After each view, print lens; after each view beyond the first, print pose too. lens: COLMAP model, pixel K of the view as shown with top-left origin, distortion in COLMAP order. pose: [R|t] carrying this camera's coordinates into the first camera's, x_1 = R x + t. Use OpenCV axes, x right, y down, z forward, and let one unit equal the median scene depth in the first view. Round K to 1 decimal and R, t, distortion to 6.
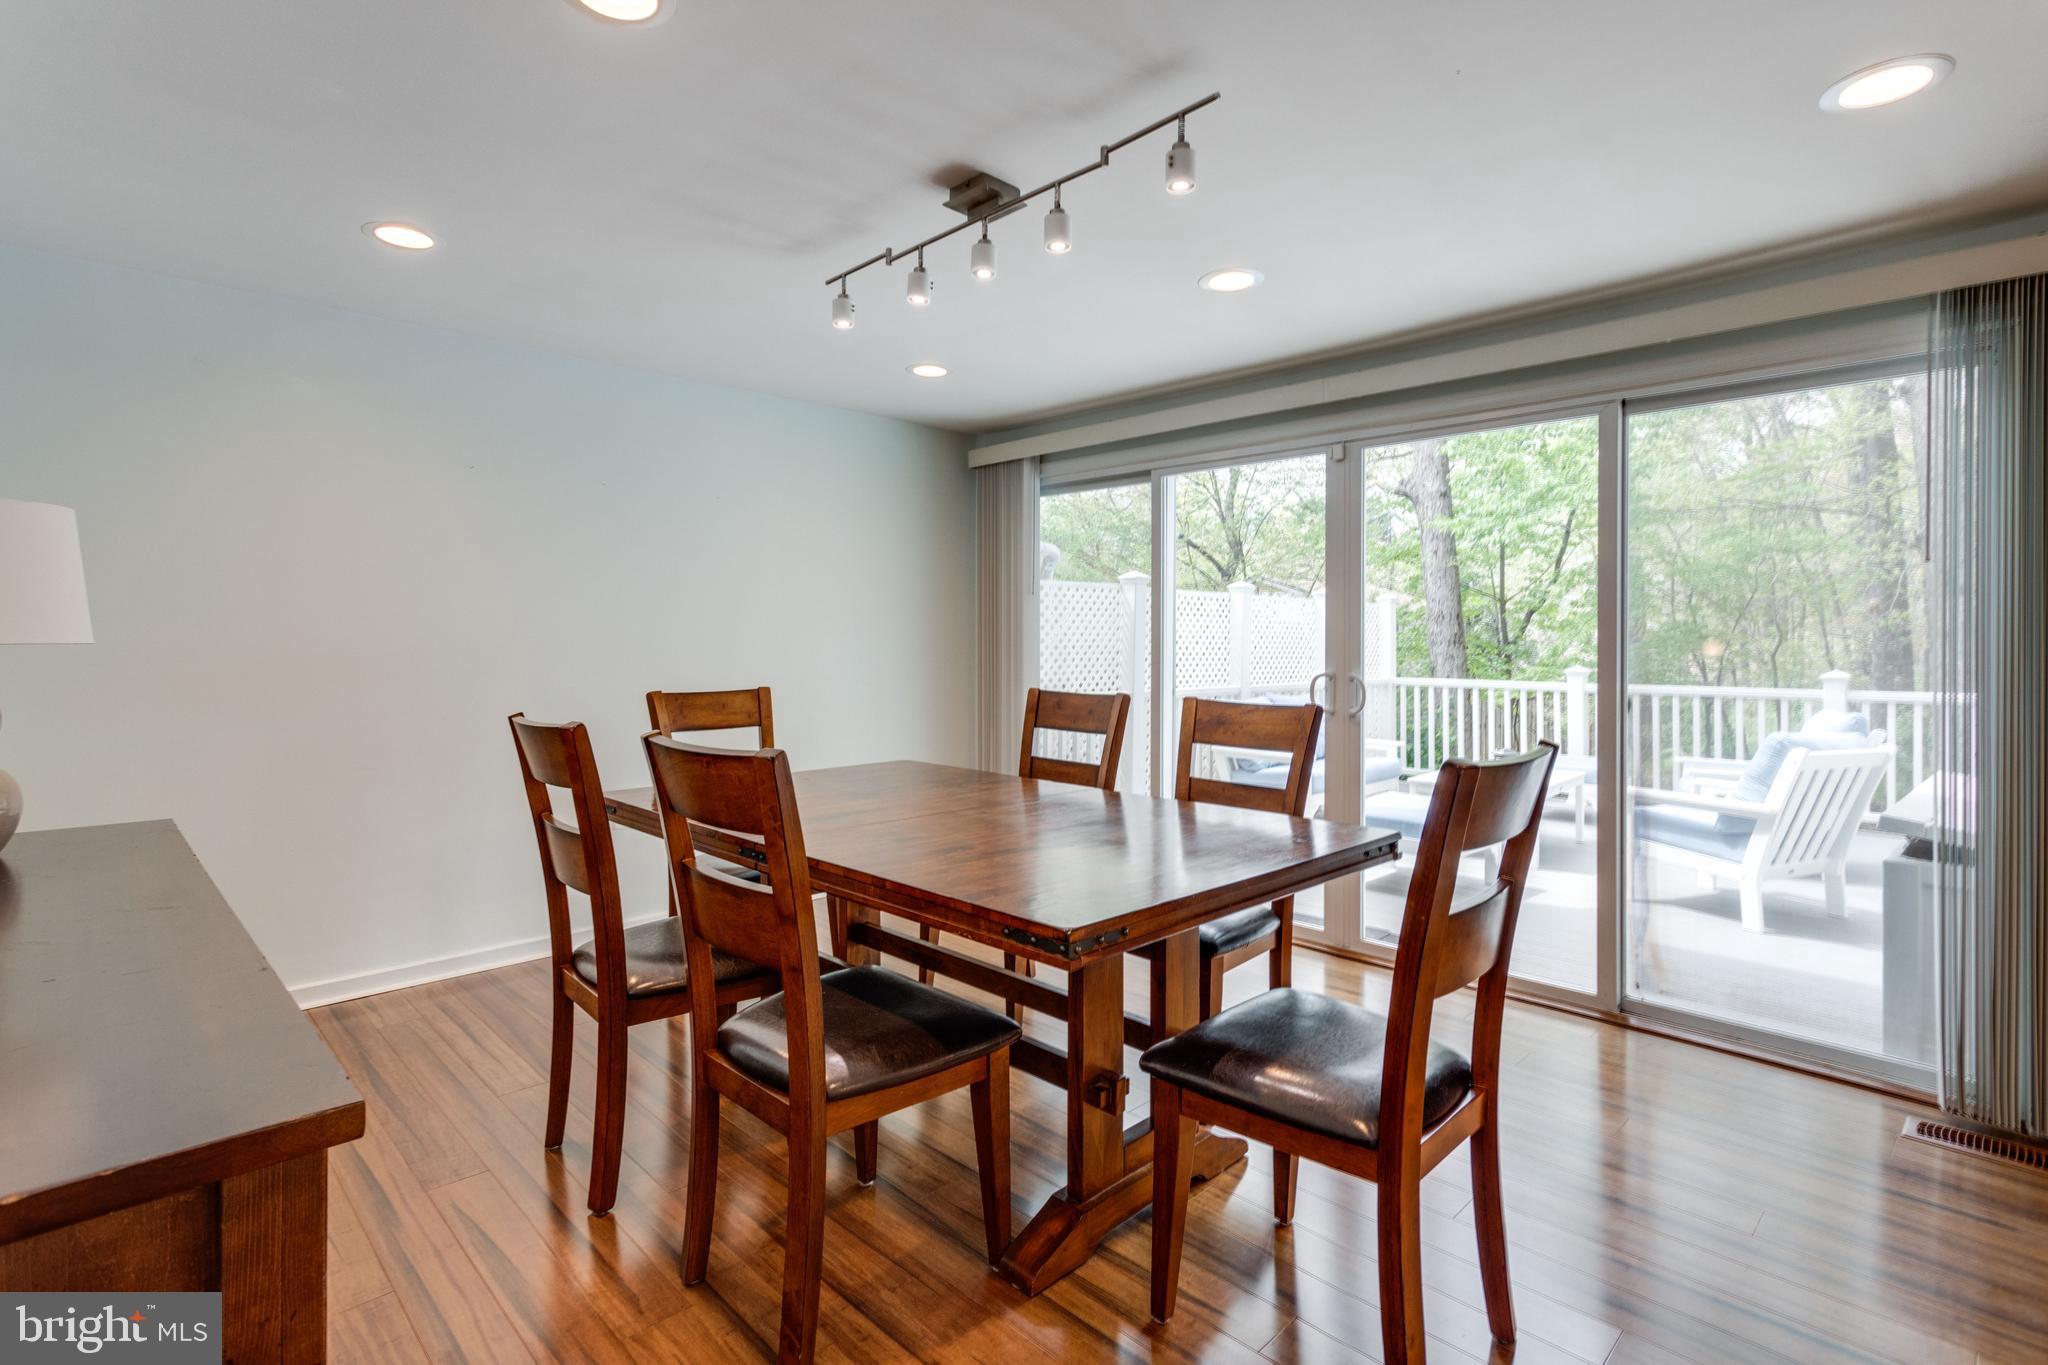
lens RADIAL K [[1005.7, 0, 1051.4], [0, 1005.7, 645.8], [0, 0, 1]] dist [0.006329, 0.000893]
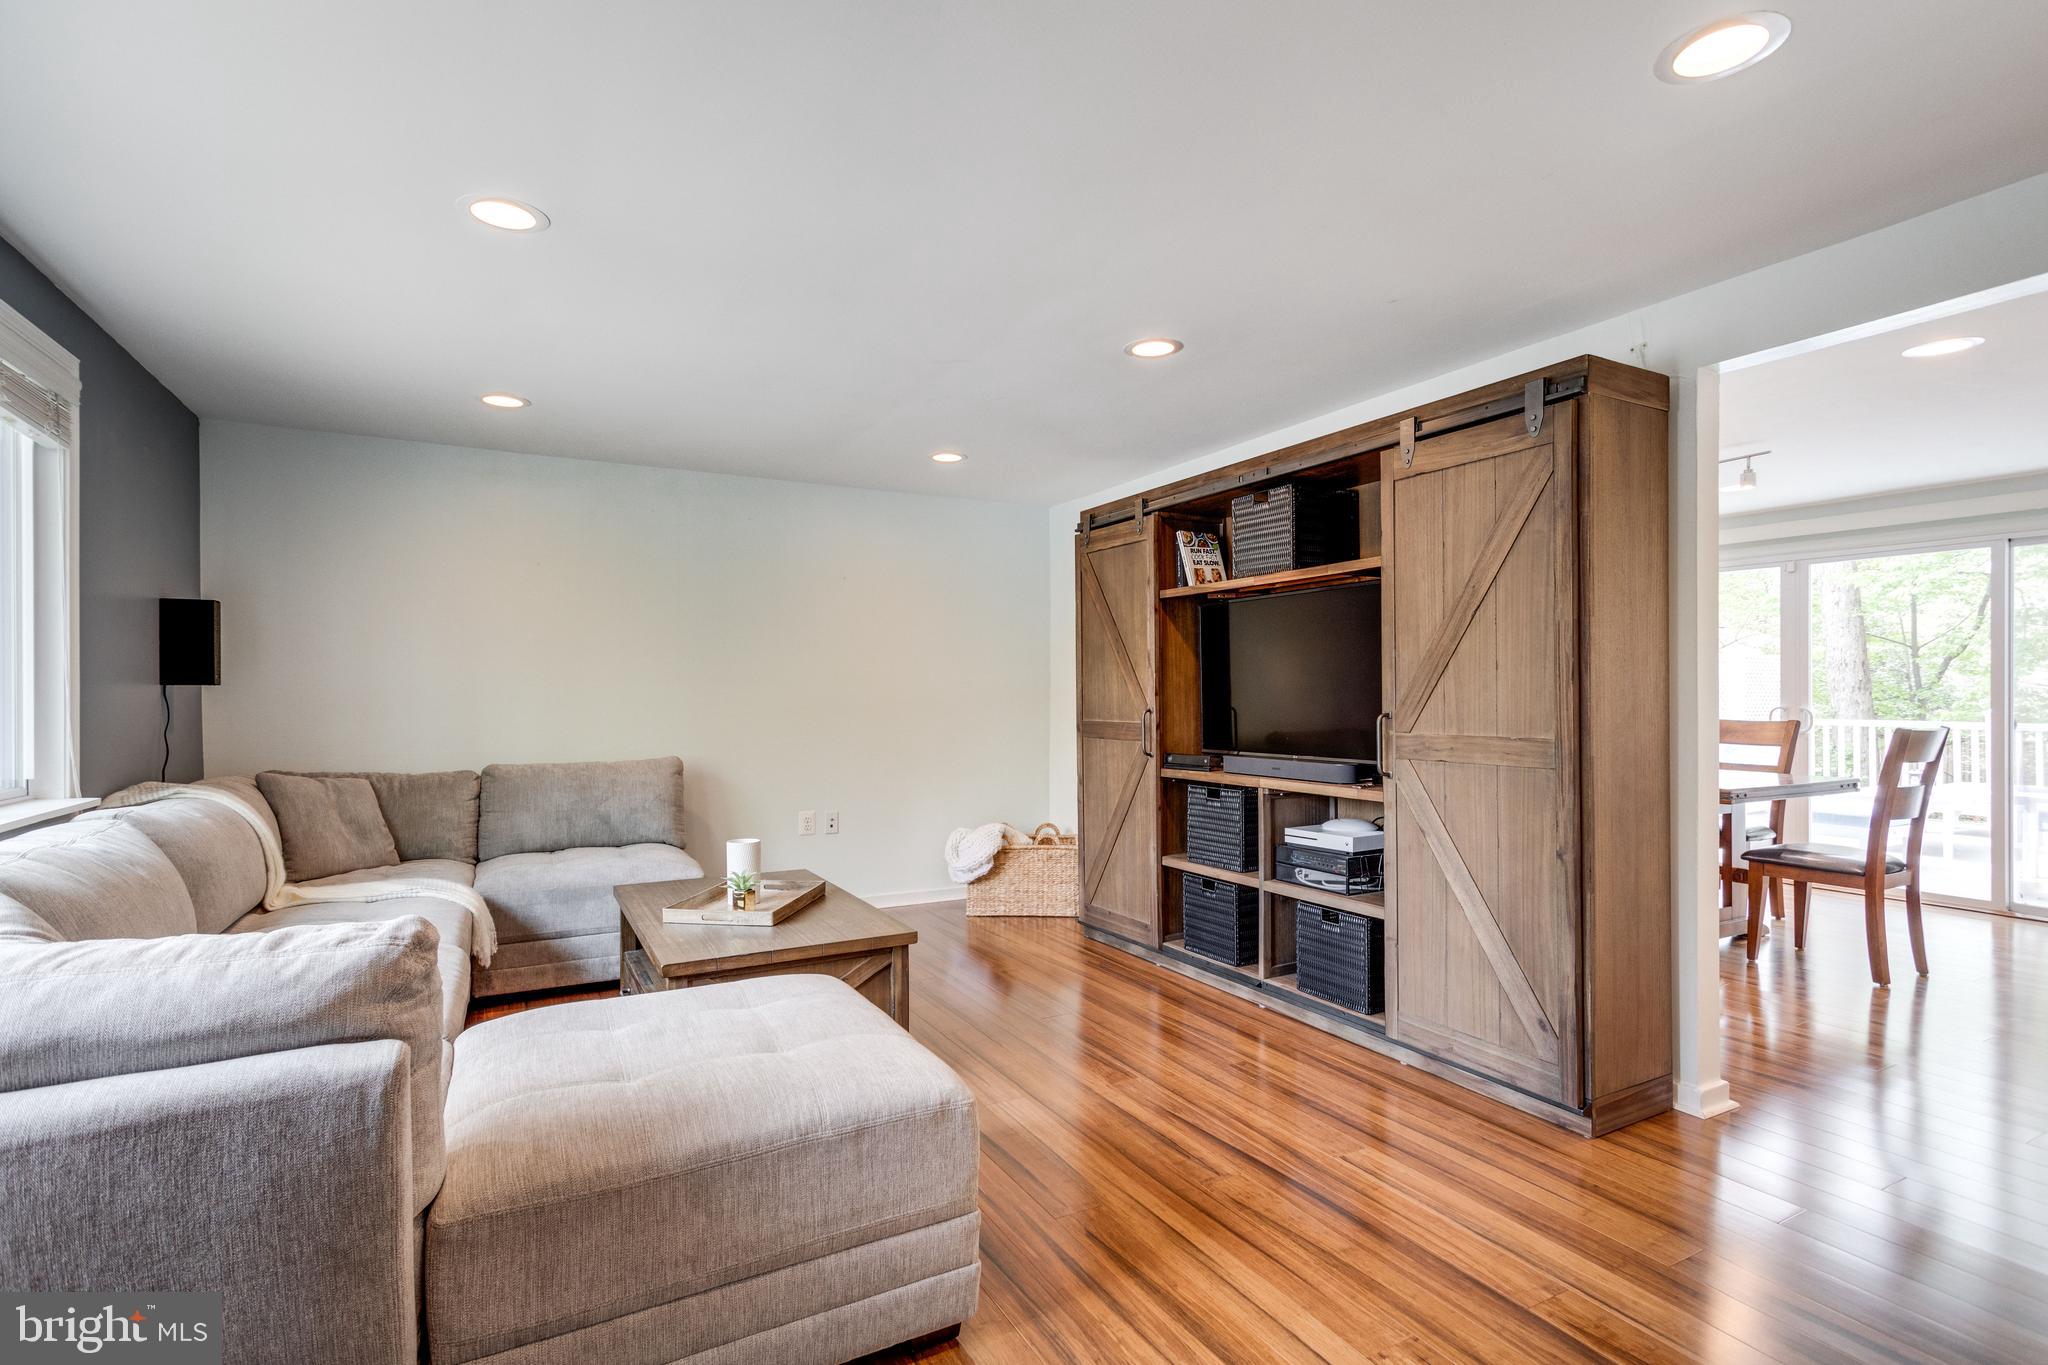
lens RADIAL K [[1005.7, 0, 1021.1], [0, 1005.7, 695.1], [0, 0, 1]] dist [0.006329, 0.000893]
pose [[0.955075, -0.003786, -0.296340, -0.499000], [0.003592, 0.999993, -0.001200, 0.008116], [0.296342, 0.000082, 0.955082, -1.088915]]
